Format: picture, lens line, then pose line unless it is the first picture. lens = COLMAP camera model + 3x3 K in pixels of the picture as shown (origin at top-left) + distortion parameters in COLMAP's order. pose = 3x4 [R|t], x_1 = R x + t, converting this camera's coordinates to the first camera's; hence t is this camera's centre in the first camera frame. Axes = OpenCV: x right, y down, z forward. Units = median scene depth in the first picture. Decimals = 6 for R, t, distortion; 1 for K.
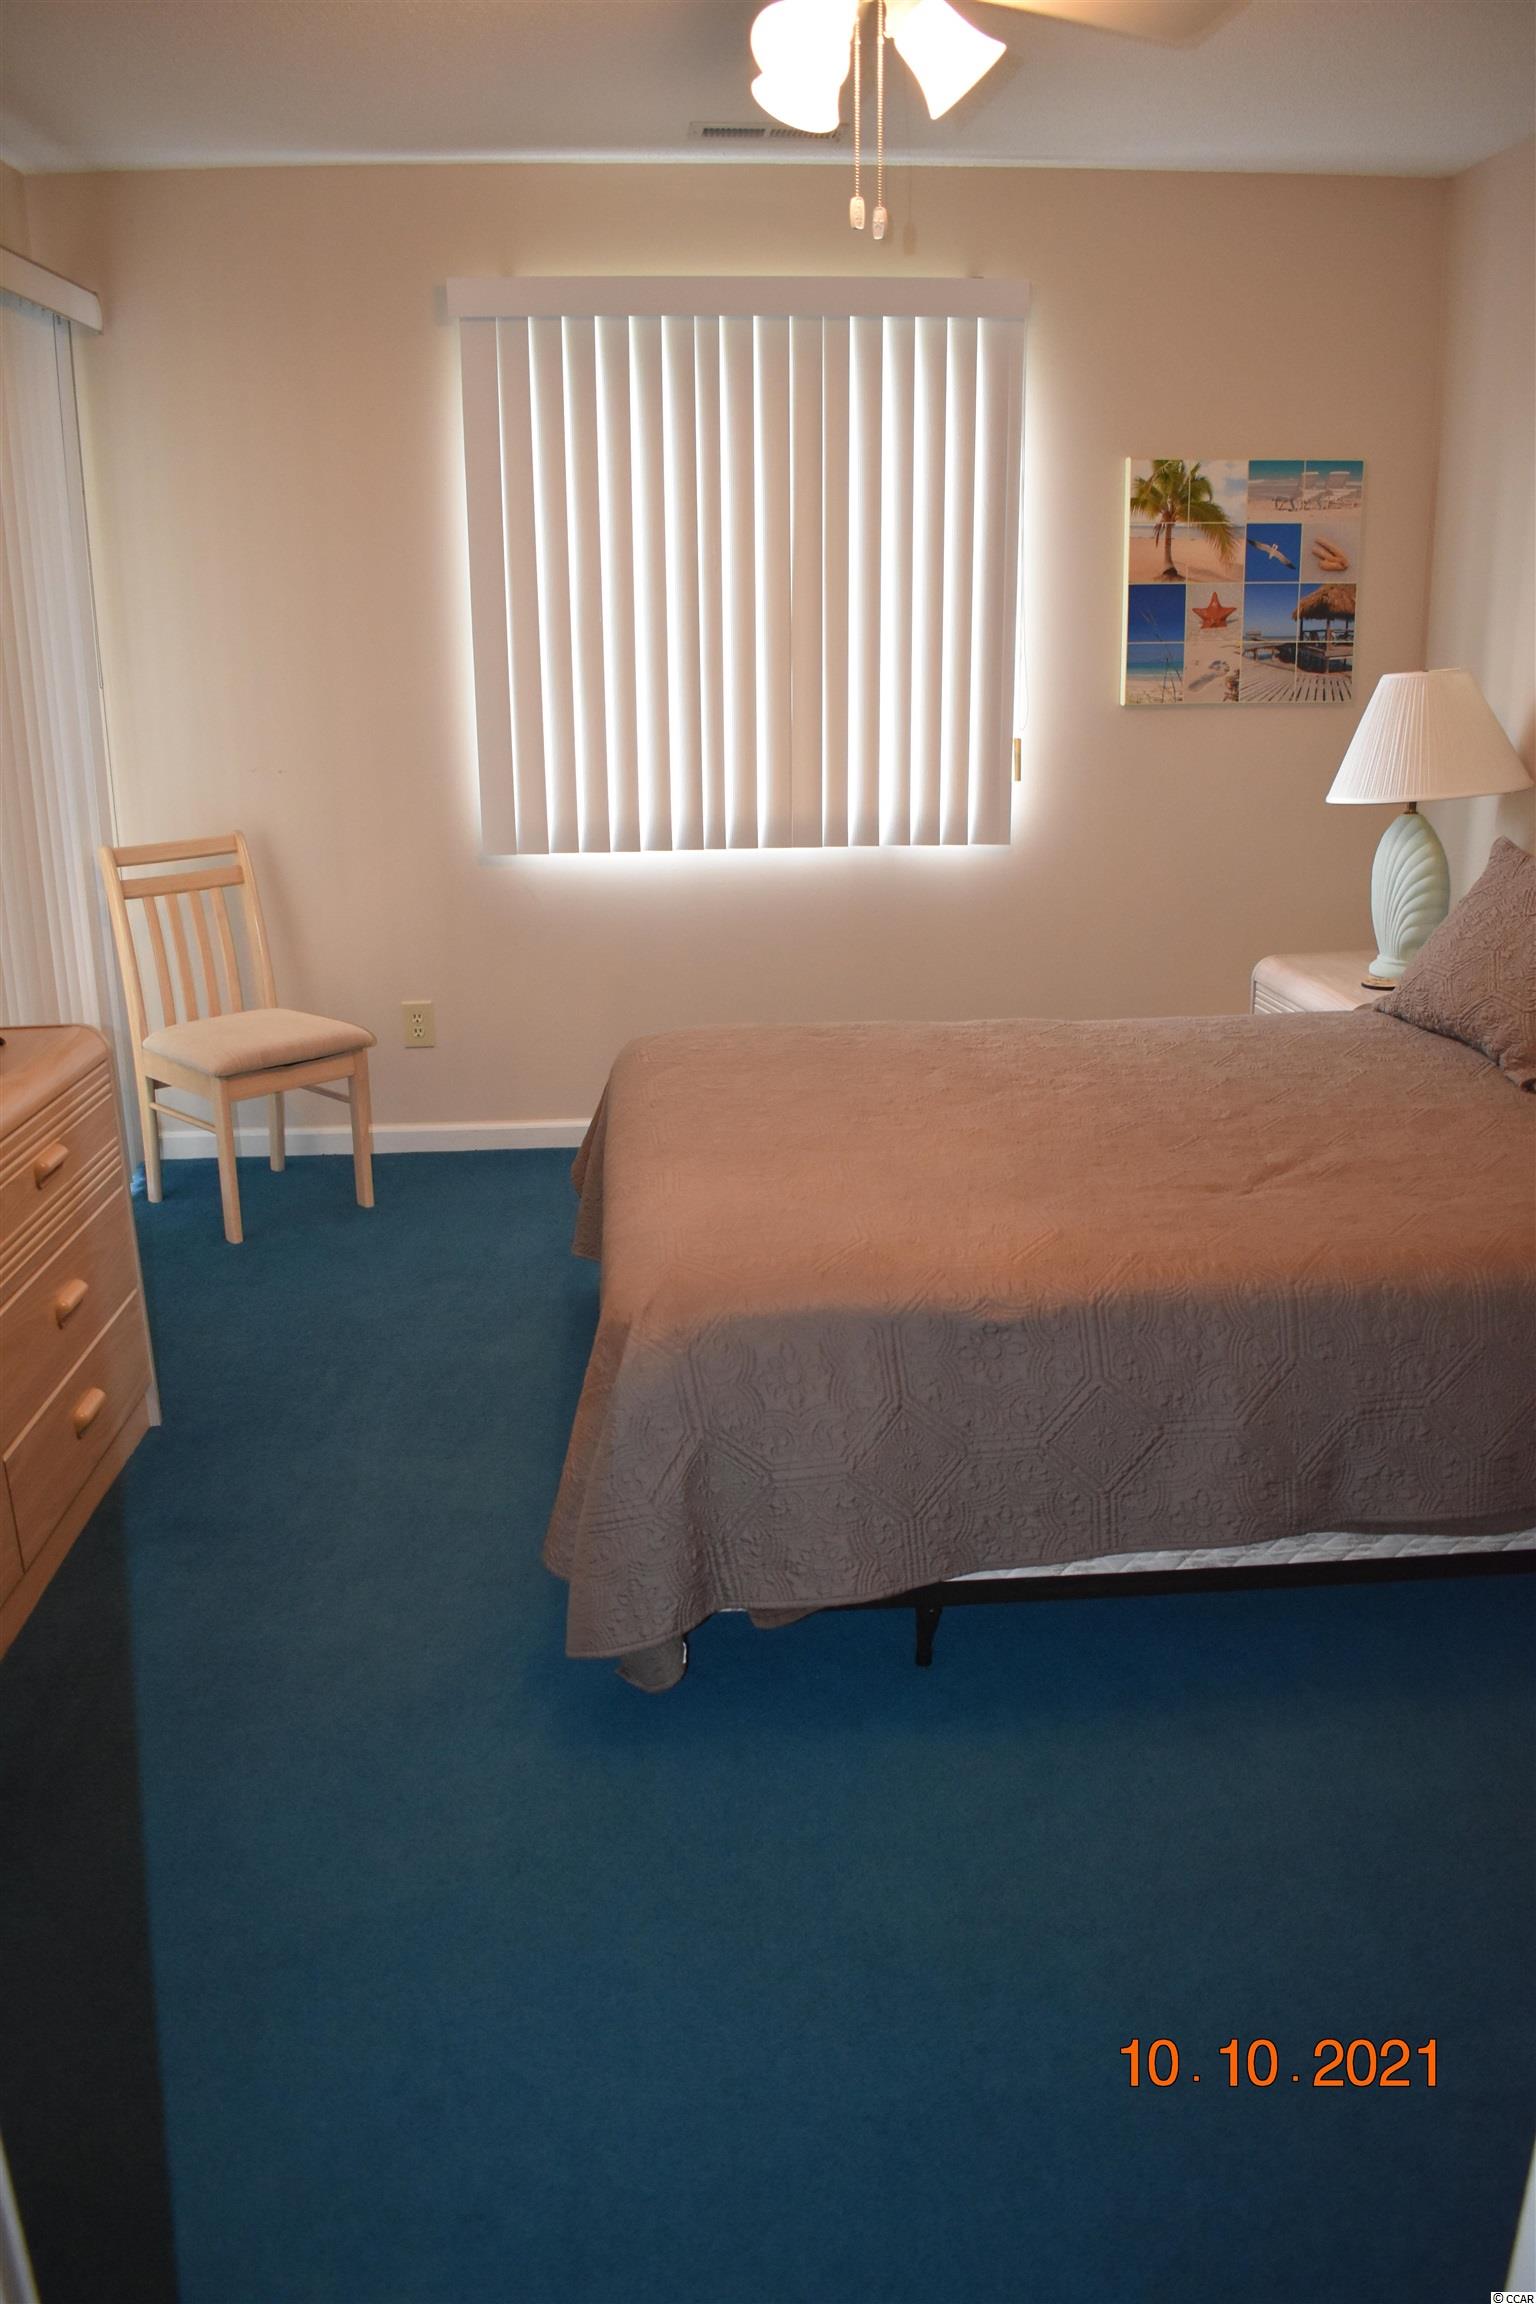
lens RADIAL K [[1803.6, 0, 760.6], [0, 1803.6, 1150.8], [0, 0, 1]] dist [-0.087634, 0.009912]
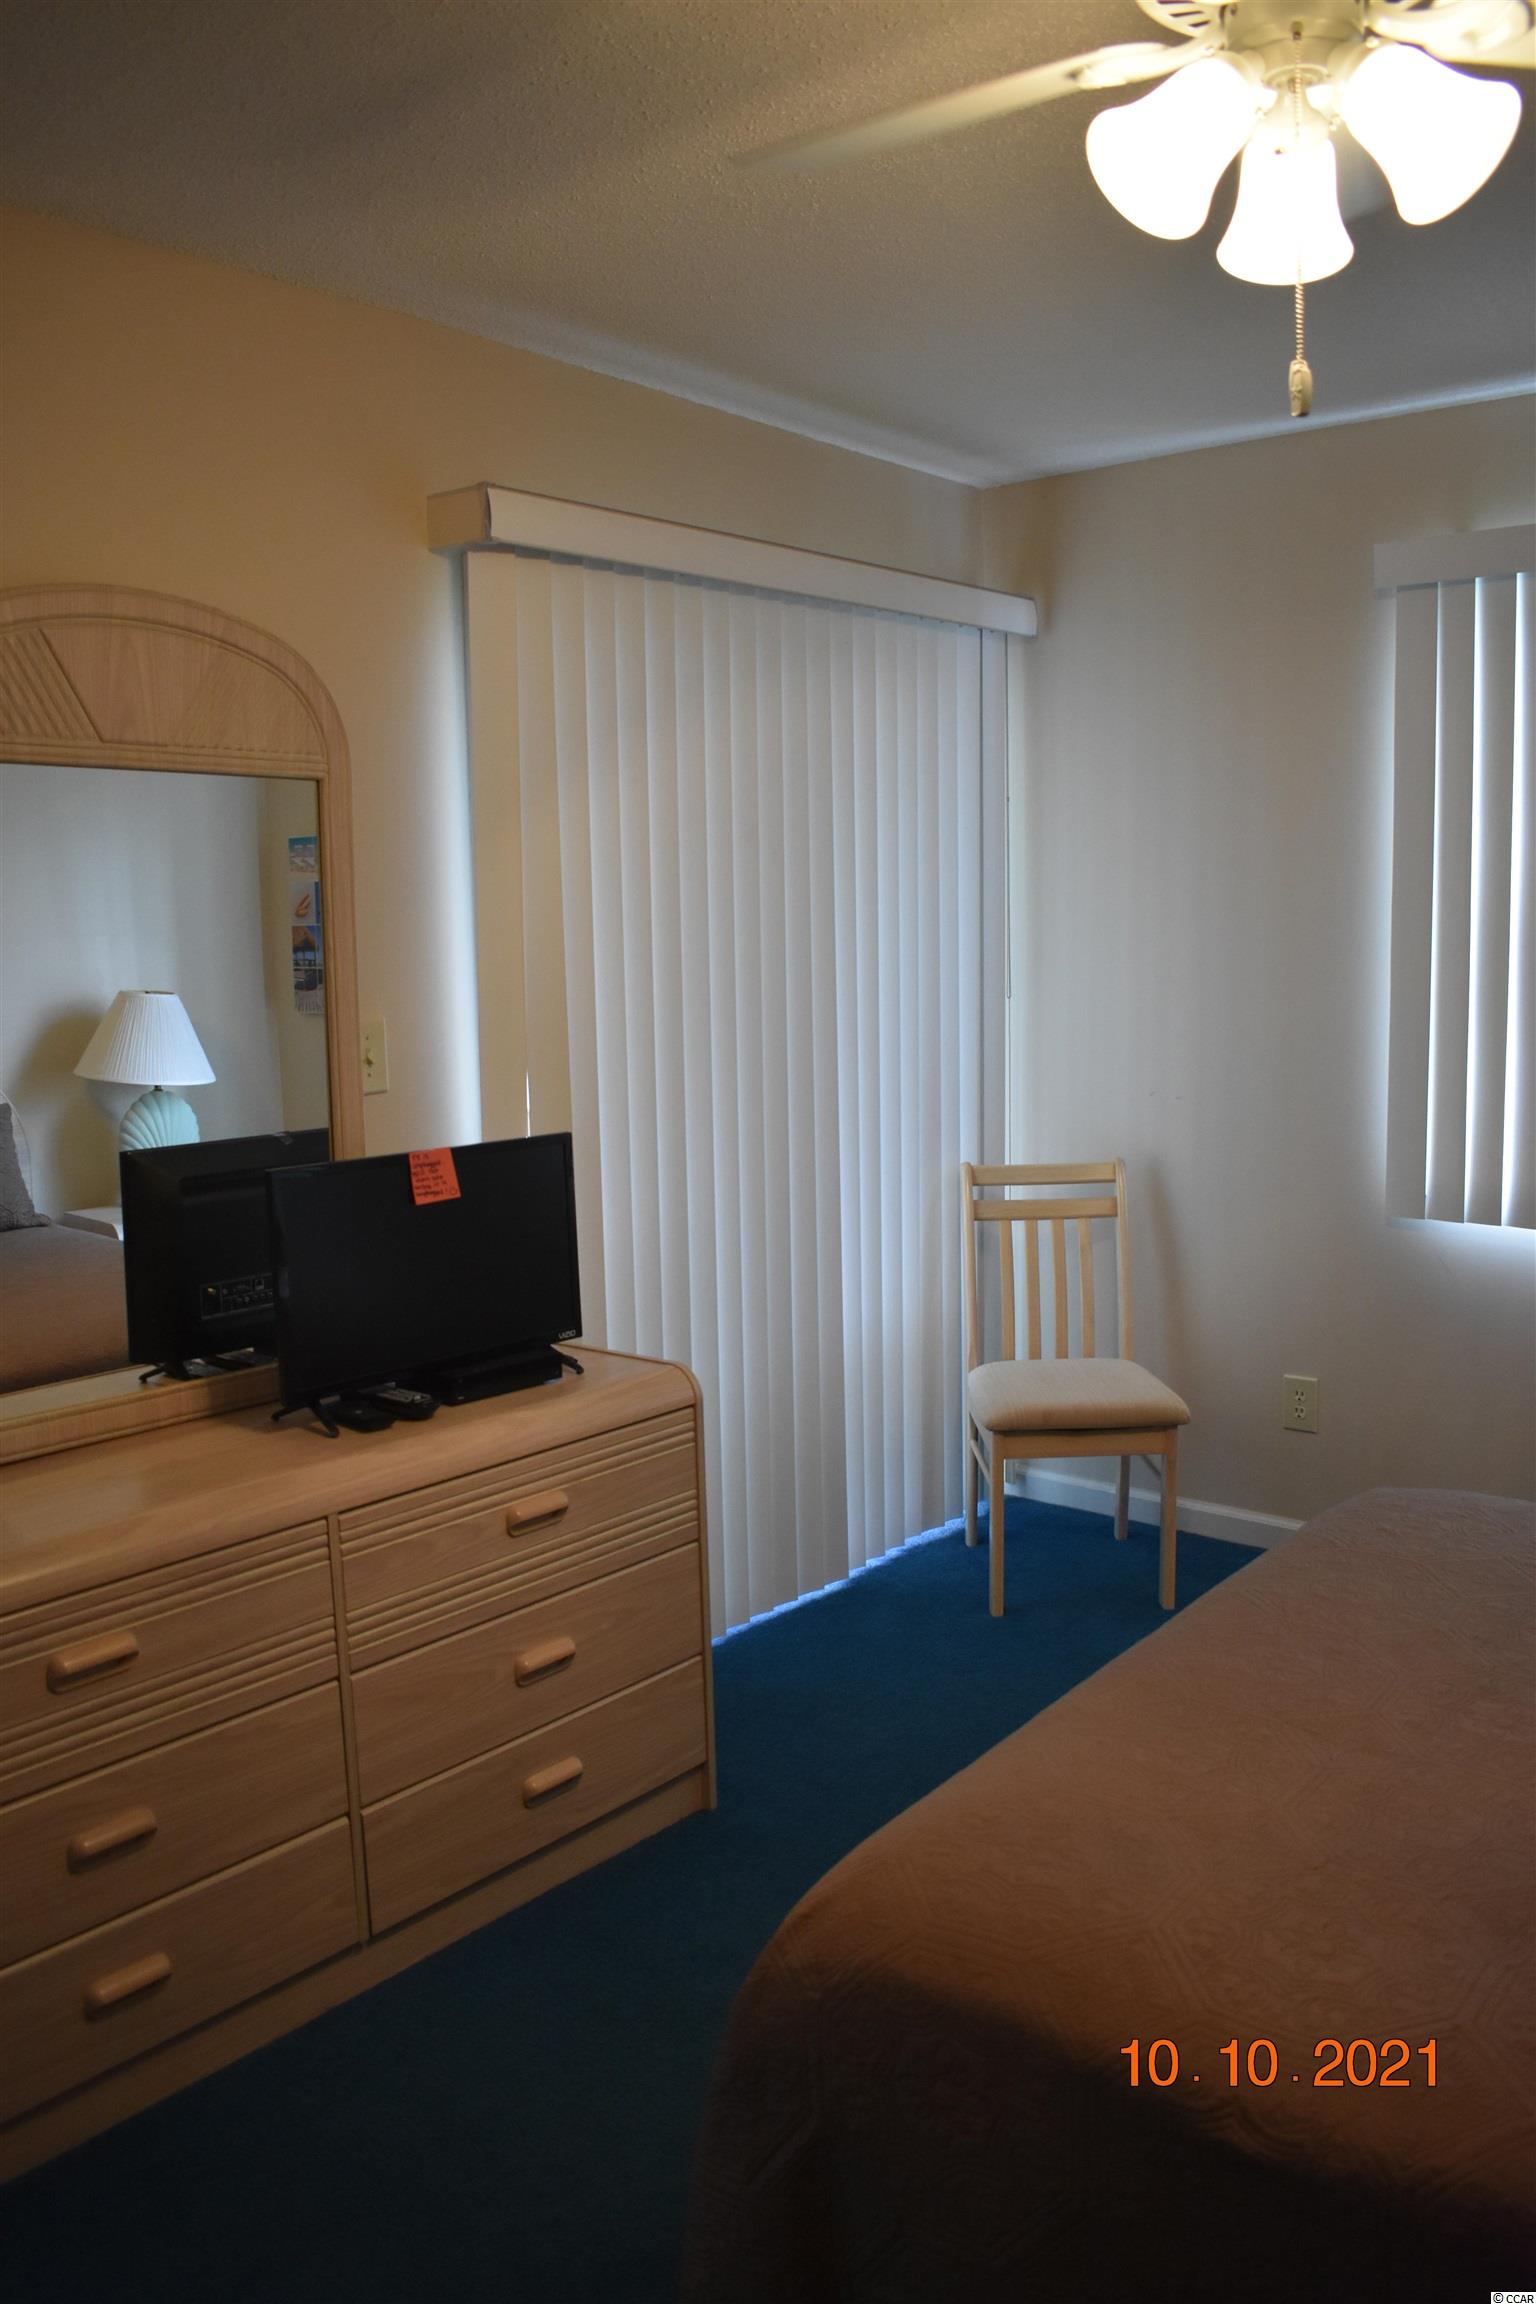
lens RADIAL K [[1803.6, 0, 770.5], [0, 1803.6, 1153.9], [0, 0, 1]] dist [-0.087634, 0.009912]
pose [[0.732862, 0.085296, -0.675009, 0.214115], [-0.186616, 0.979262, -0.078868, -0.085600], [0.654284, 0.183767, 0.733582, 0.238931]]
